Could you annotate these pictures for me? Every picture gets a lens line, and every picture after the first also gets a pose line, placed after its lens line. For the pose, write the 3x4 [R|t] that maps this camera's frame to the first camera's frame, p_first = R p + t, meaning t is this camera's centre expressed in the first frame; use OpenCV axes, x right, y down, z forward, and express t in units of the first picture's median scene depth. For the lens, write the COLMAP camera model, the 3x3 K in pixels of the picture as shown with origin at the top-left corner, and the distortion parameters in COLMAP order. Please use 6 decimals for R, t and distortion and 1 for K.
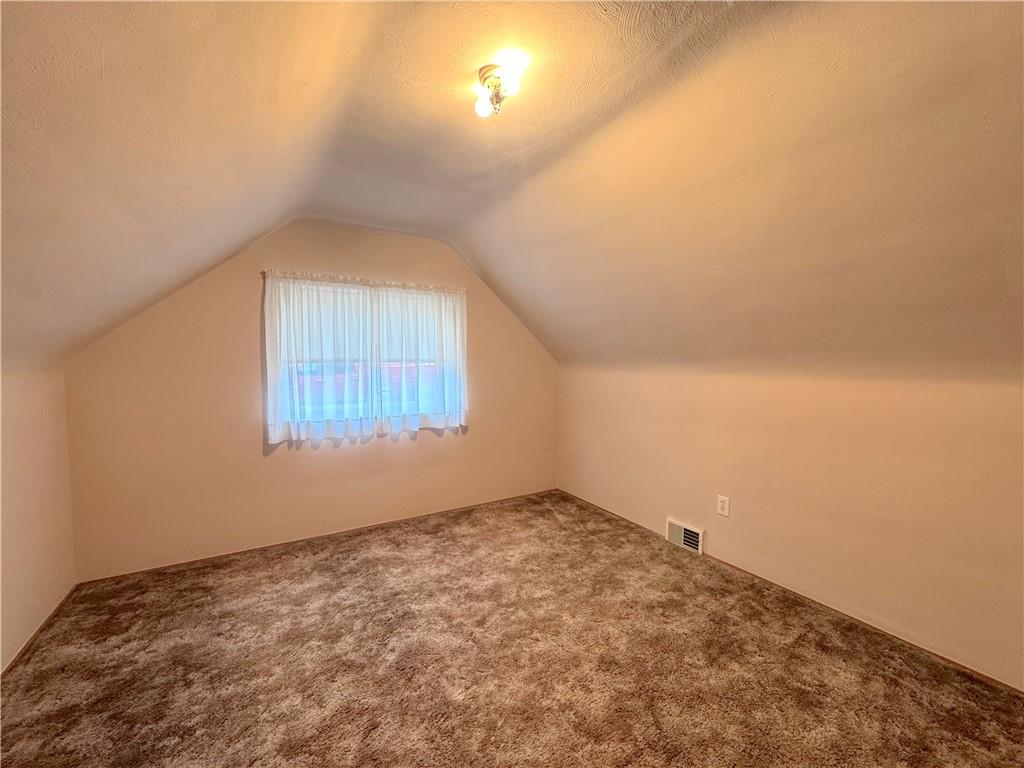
lens RADIAL K [[407.5, 0, 510.9], [0, 407.5, 385.2], [0, 0, 1]] dist [-0.001034, -0.000167]
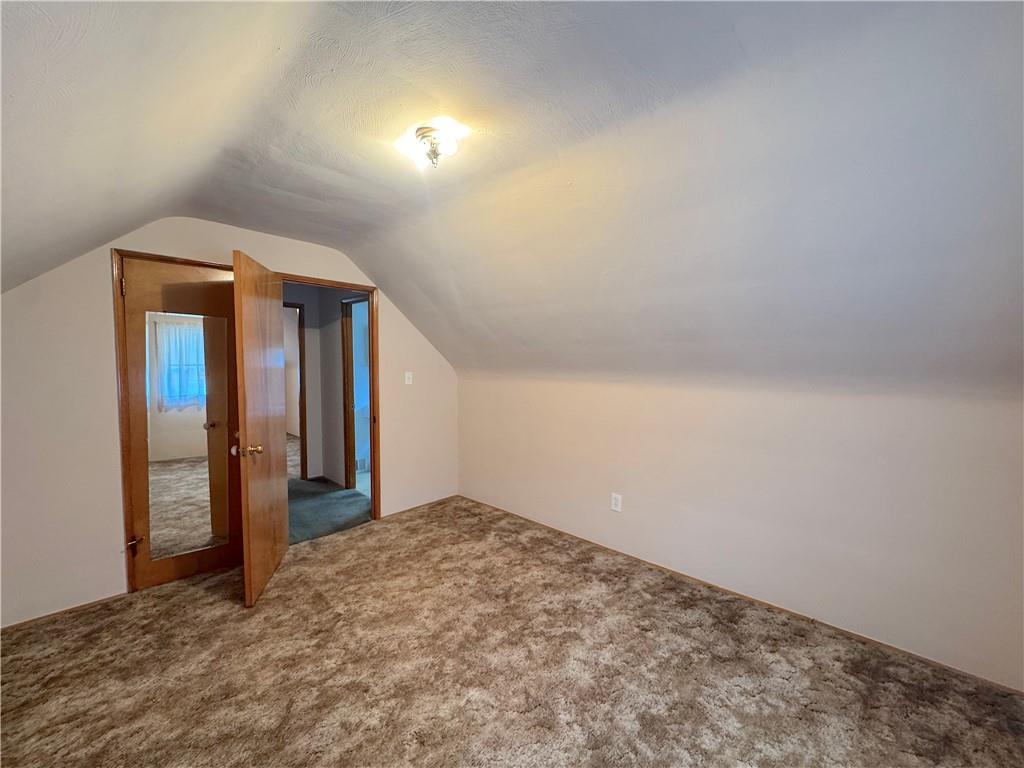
lens RADIAL K [[407.5, 0, 510.9], [0, 407.5, 385.2], [0, 0, 1]] dist [-0.001034, -0.000167]
pose [[-0.965290, 0.009745, -0.261000, 0.049769], [-0.022260, 0.992598, 0.119390, -0.174615], [0.260231, 0.121056, -0.957927, 1.895727]]
